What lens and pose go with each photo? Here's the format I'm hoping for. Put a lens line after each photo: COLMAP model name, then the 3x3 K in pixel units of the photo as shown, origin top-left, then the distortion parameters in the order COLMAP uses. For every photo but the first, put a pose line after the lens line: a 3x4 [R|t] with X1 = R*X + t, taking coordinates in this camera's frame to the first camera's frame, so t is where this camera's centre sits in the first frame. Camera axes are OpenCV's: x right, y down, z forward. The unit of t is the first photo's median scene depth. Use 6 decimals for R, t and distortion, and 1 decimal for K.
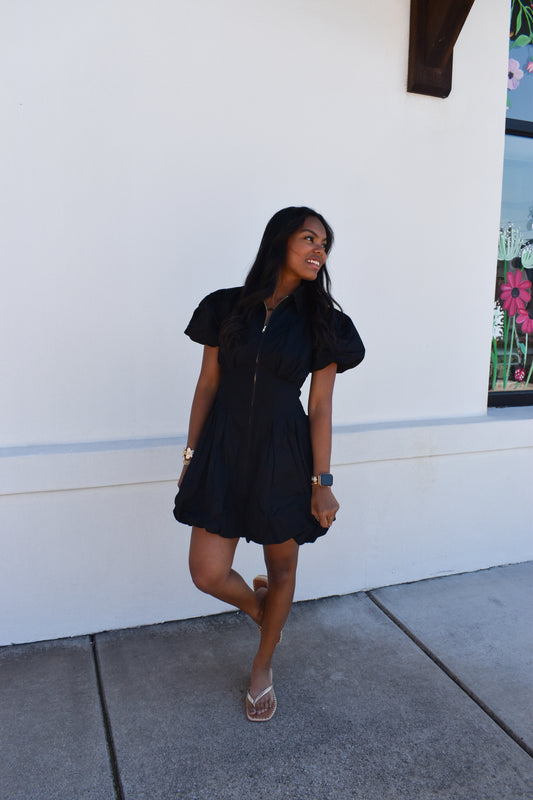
lens RADIAL K [[654.0, 0, 264.5], [0, 654.0, 403.6], [0, 0, 1]] dist [-0.100215, 0.020406]
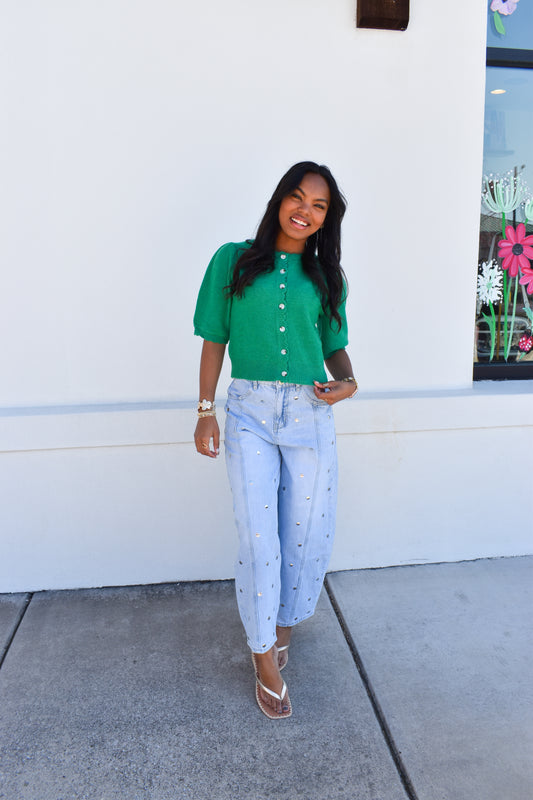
lens RADIAL K [[654.0, 0, 263.1], [0, 654.0, 403.1], [0, 0, 1]] dist [-0.100215, 0.020406]
pose [[0.974484, 0.020703, -0.223498, 0.314025], [-0.012215, 0.999153, 0.039294, 0.007829], [0.224123, -0.035562, 0.973912, 0.081677]]
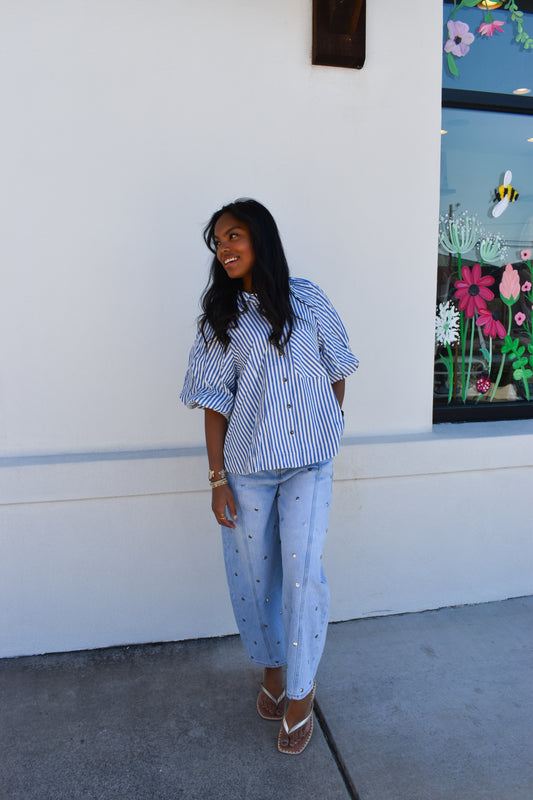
lens RADIAL K [[654.0, 0, 266.1], [0, 654.0, 401.6], [0, 0, 1]] dist [-0.100215, 0.020406]
pose [[0.991063, 0.000929, -0.133395, 0.286046], [-0.002640, 0.999917, -0.012650, -0.013766], [0.133372, 0.012889, 0.990982, 0.129228]]
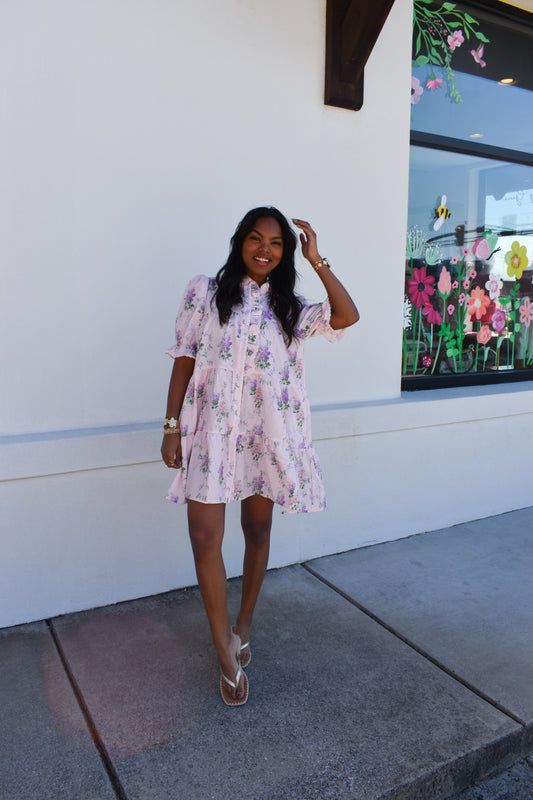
lens RADIAL K [[654.0, 0, 269.5], [0, 654.0, 404.5], [0, 0, 1]] dist [-0.100215, 0.020406]
pose [[0.986239, -0.035895, 0.161385, -0.068759], [0.037045, 0.999305, -0.004124, 0.031084], [-0.161125, 0.010046, 0.986883, -0.074952]]
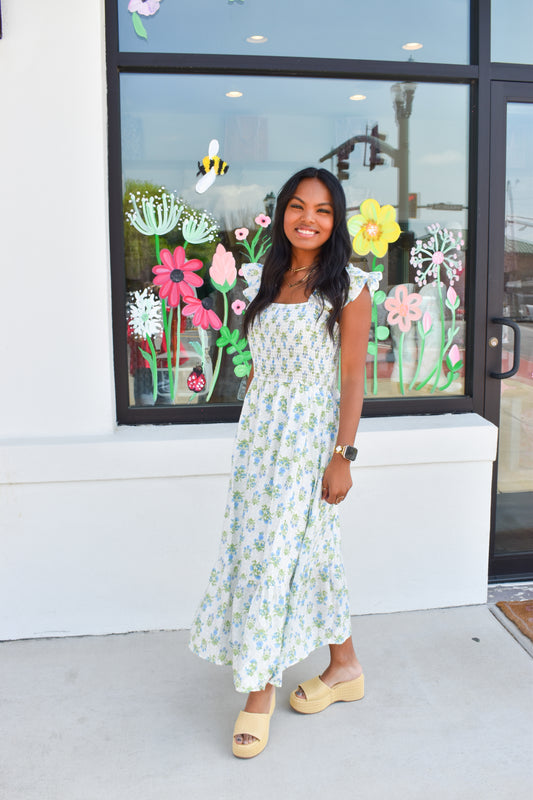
lens RADIAL K [[759.4, 0, 270.2], [0, 759.4, 383.8], [0, 0, 1]] dist [-0.085772, 0.000000]
pose [[0.979028, 0.006821, -0.203610, 0.853293], [-0.012280, 0.999598, -0.025557, -0.027292], [0.203354, 0.027521, 0.978718, 0.174429]]
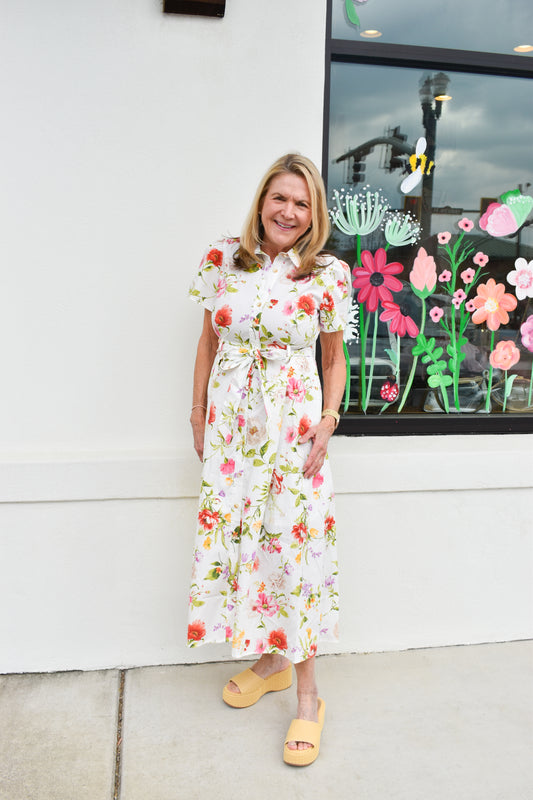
lens RADIAL K [[759.4, 0, 272.6], [0, 759.4, 400.1], [0, 0, 1]] dist [-0.085772, 0.000000]
pose [[0.983582, 0.032689, -0.177478, 0.537006], [-0.037419, 0.999026, -0.023369, -0.014225], [0.176541, 0.029626, 0.983847, 0.174086]]
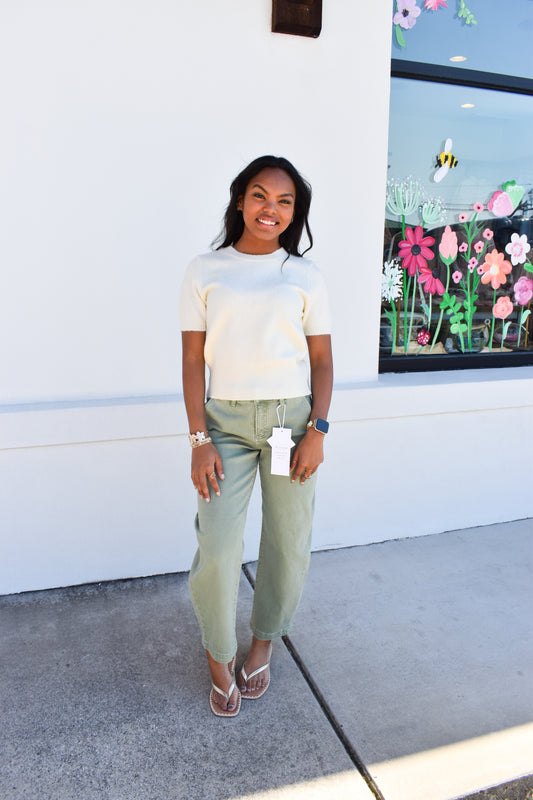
lens RADIAL K [[654.0, 0, 266.7], [0, 654.0, 404.3], [0, 0, 1]] dist [-0.100215, 0.020406]
pose [[0.999638, -0.000492, -0.026908, 0.247680], [0.001832, 0.998757, 0.049821, 0.005430], [0.026850, -0.049852, 0.998396, 0.053845]]
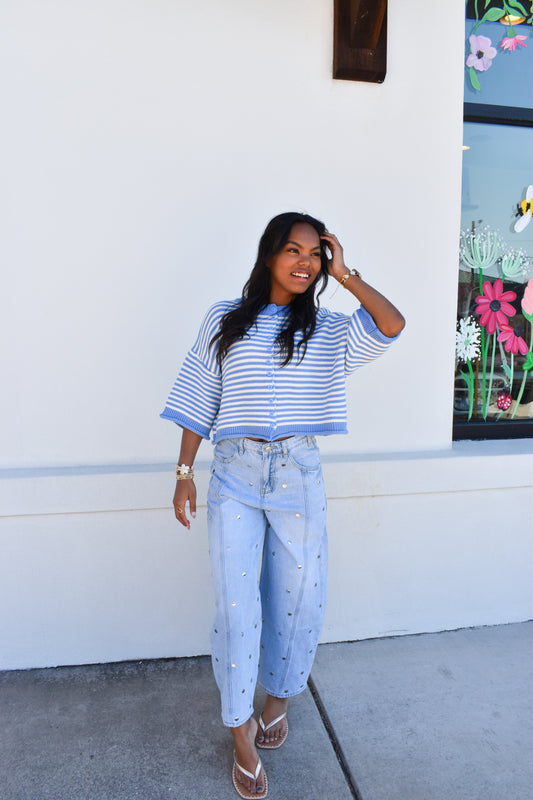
lens RADIAL K [[654.0, 0, 264.8], [0, 654.0, 401.3], [0, 0, 1]] dist [-0.100215, 0.020406]
pose [[0.986076, 0.009808, -0.166008, 0.289098], [-0.015862, 0.999255, -0.035178, -0.013496], [0.165539, 0.037321, 0.985497, 0.137064]]
